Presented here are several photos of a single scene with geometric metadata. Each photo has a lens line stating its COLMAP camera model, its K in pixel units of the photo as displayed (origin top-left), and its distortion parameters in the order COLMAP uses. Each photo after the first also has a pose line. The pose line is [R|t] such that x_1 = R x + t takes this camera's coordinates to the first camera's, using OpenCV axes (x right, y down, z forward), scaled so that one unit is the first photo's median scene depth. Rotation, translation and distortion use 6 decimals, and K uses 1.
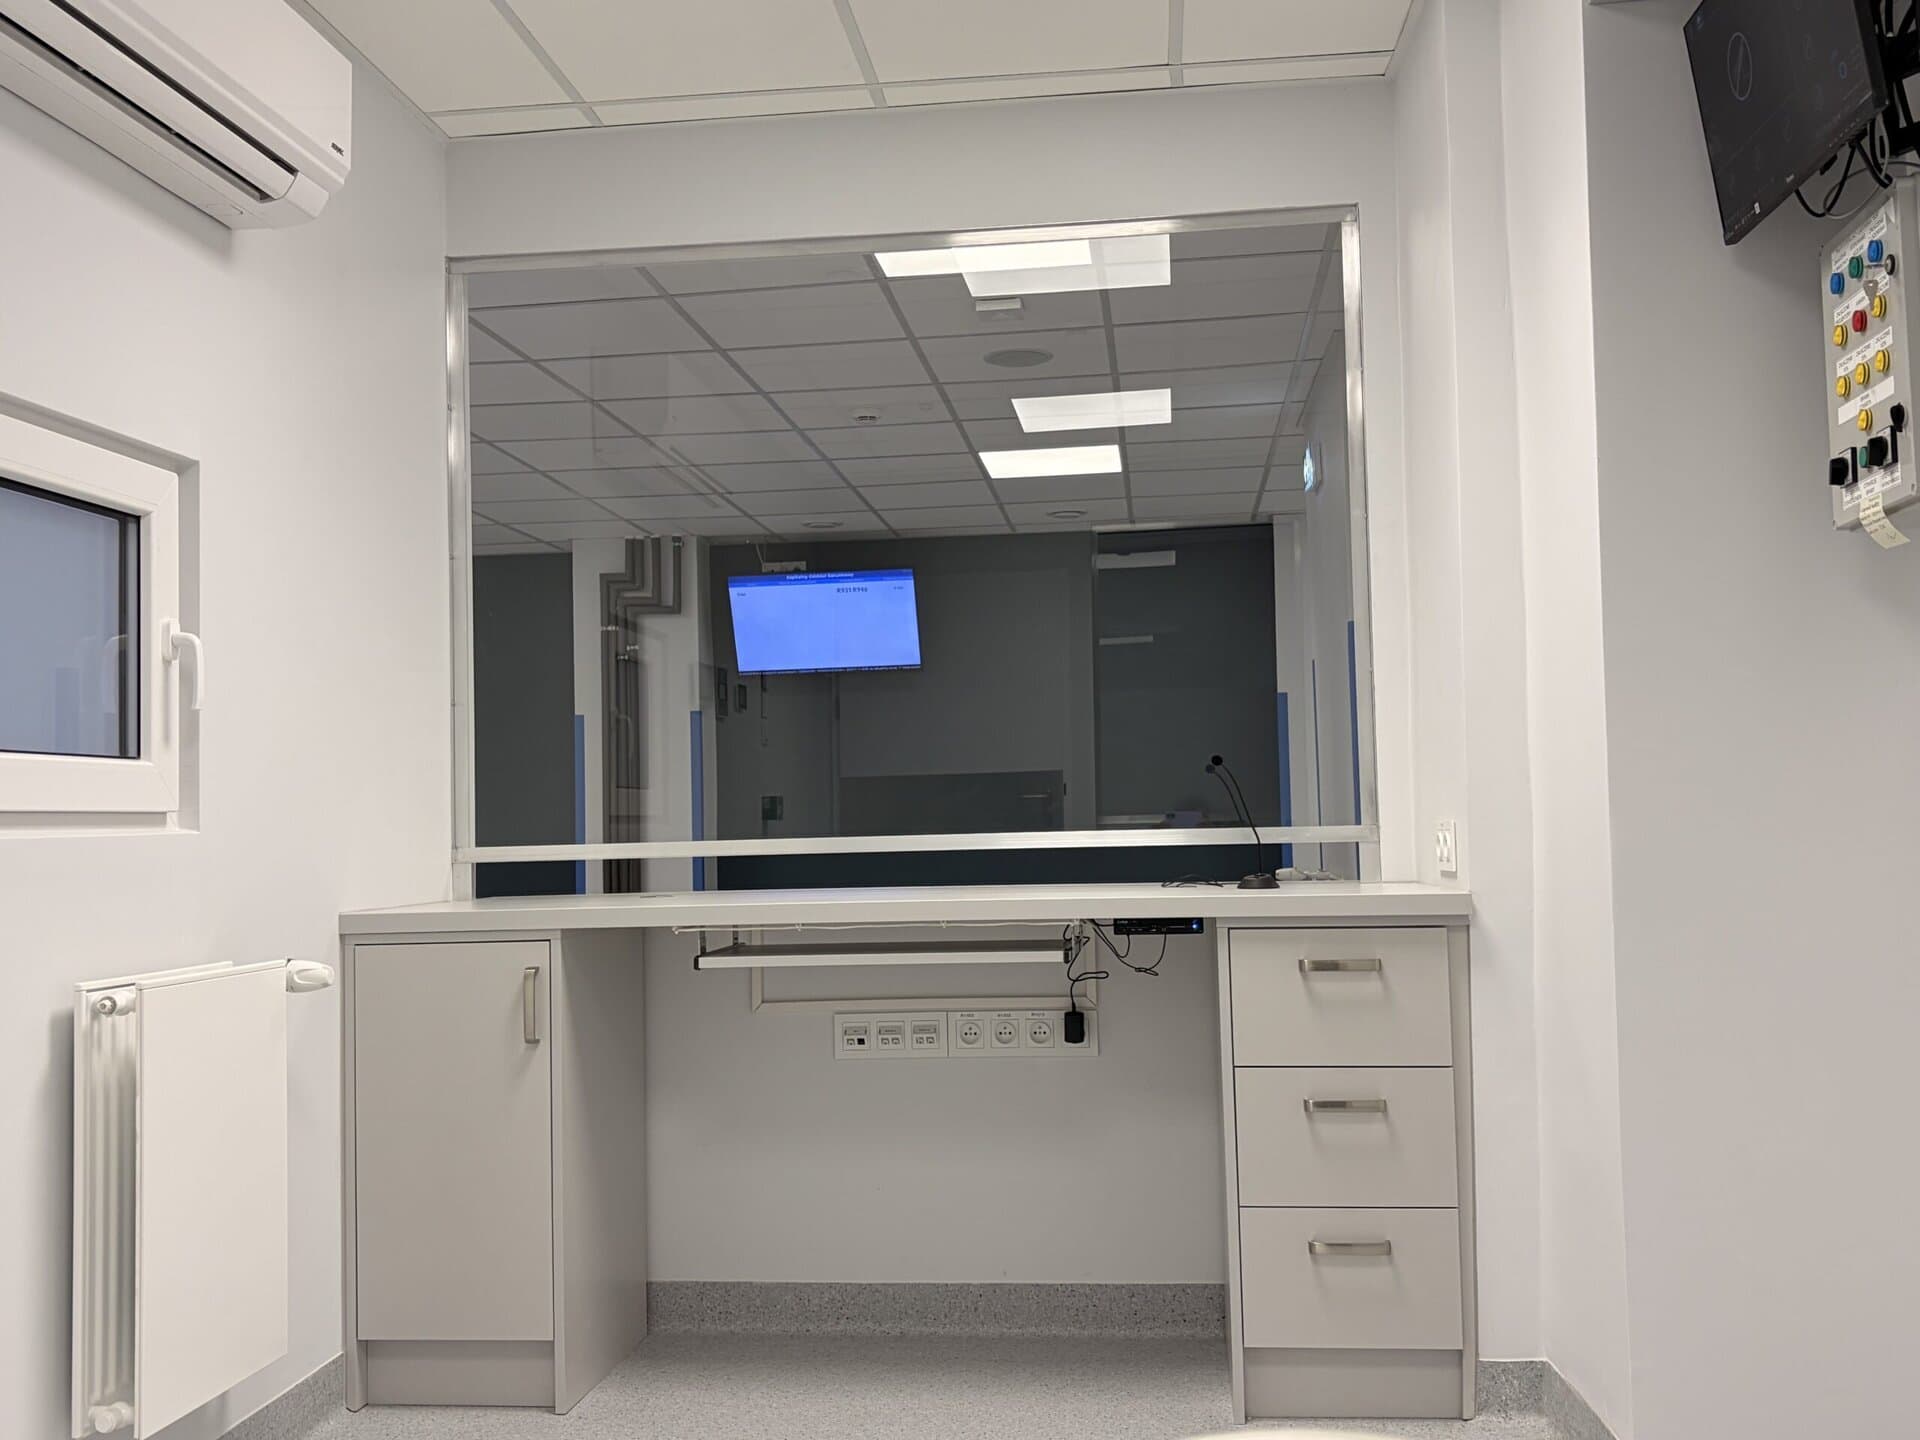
lens RADIAL K [[1843.3, 0, 960.0], [0, 1843.3, 720.0], [0, 0, 1]] dist [0.001264, 0.000241]
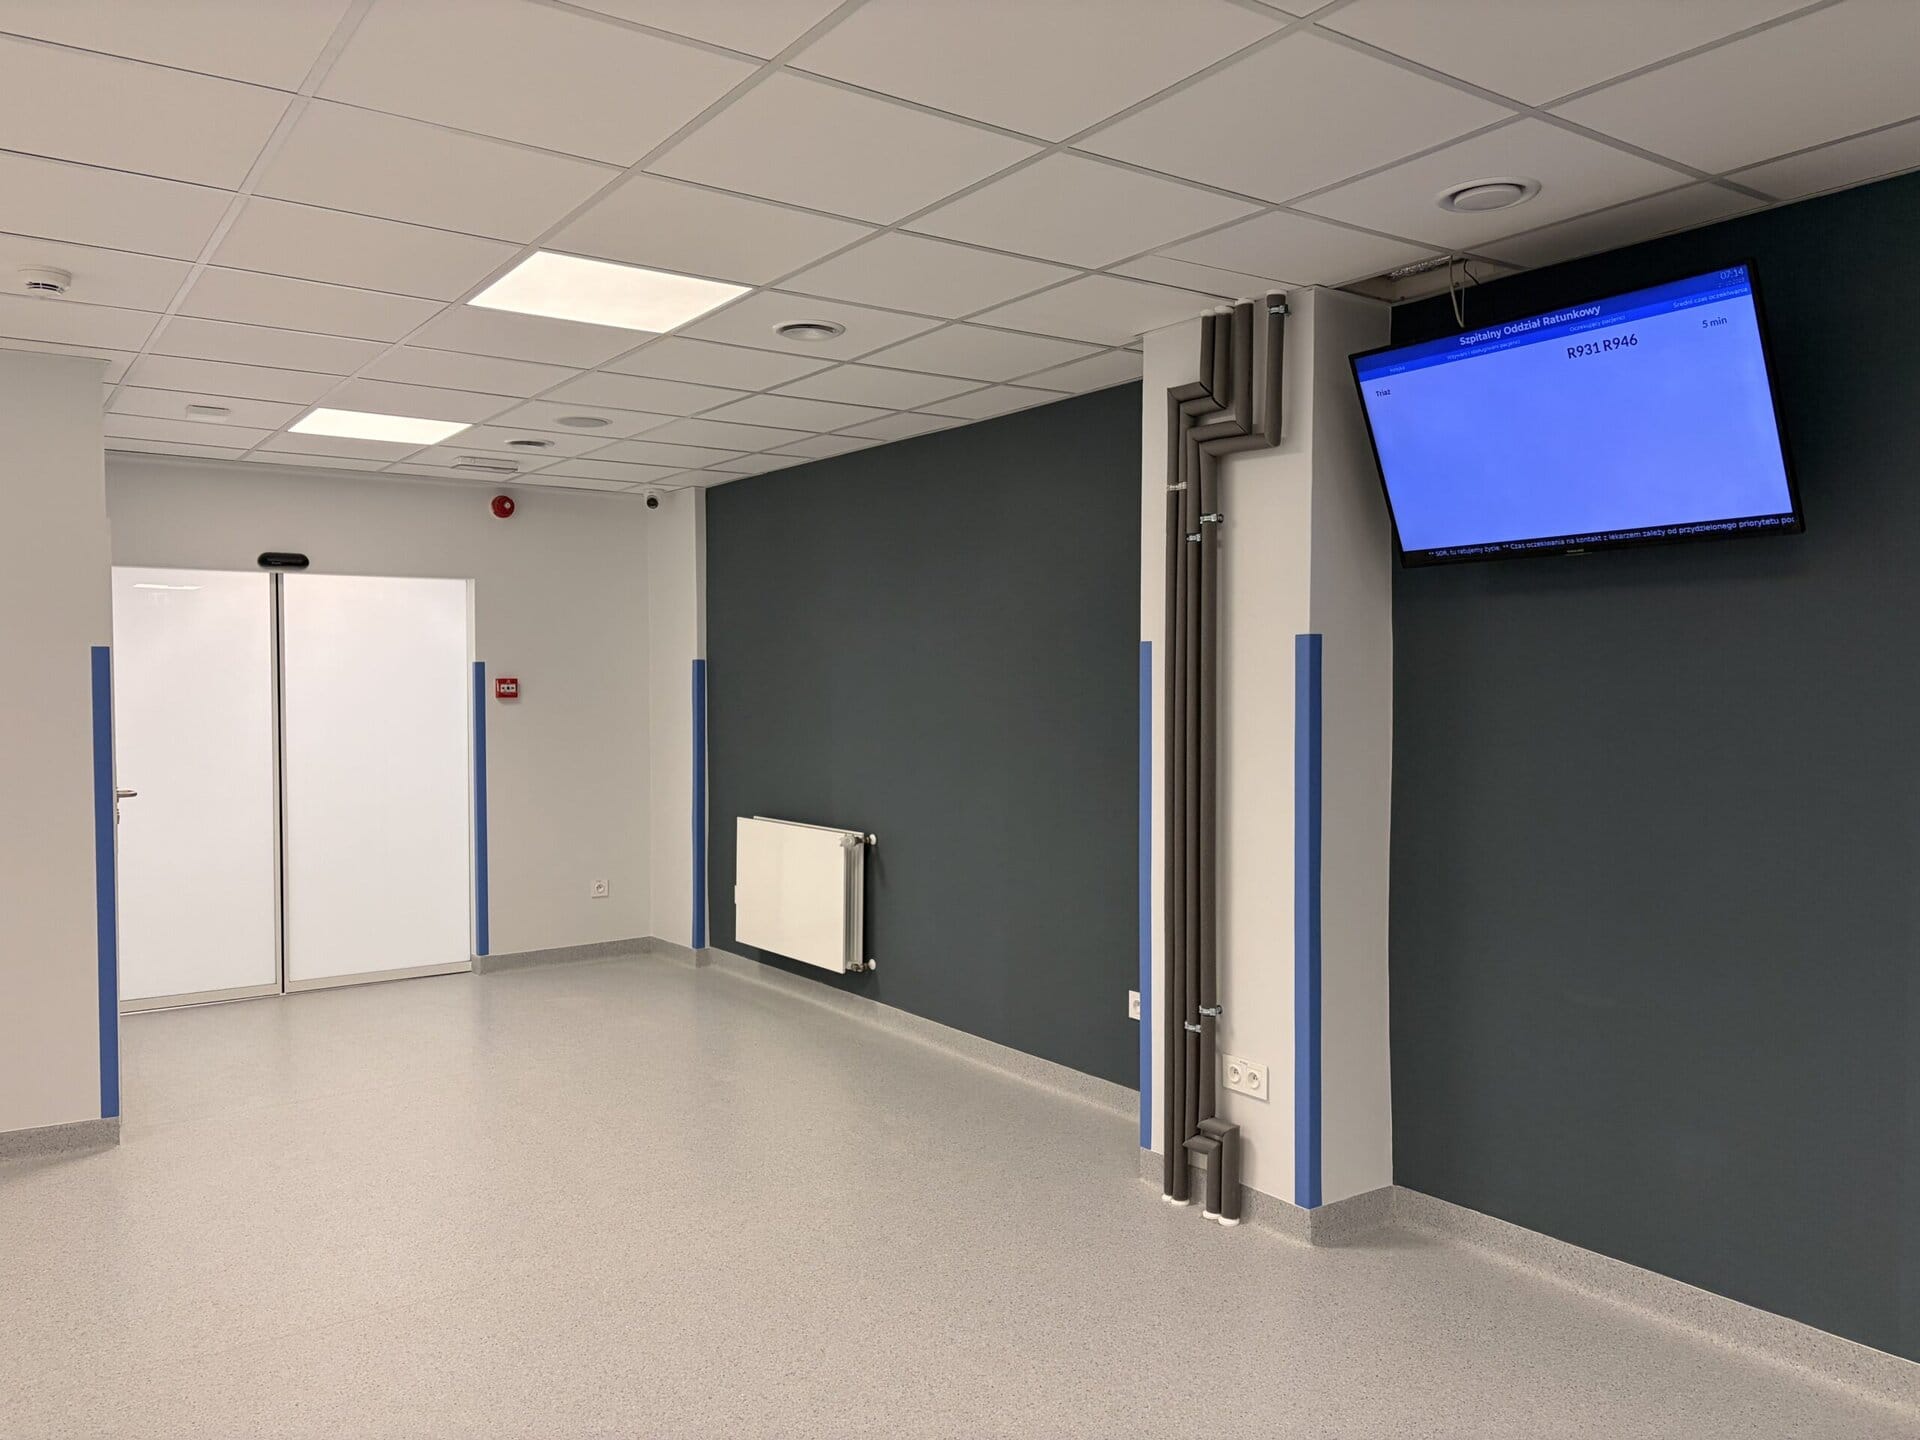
lens RADIAL K [[1445.3, 0, 960.0], [0, 1445.3, 720.0], [0, 0, 1]] dist [0.001611, 0.000708]
pose [[0.664645, 0.038557, -0.746163, 0.093109], [0.025407, 0.996924, 0.074147, -0.013480], [0.746727, -0.068239, 0.661621, 0.657847]]
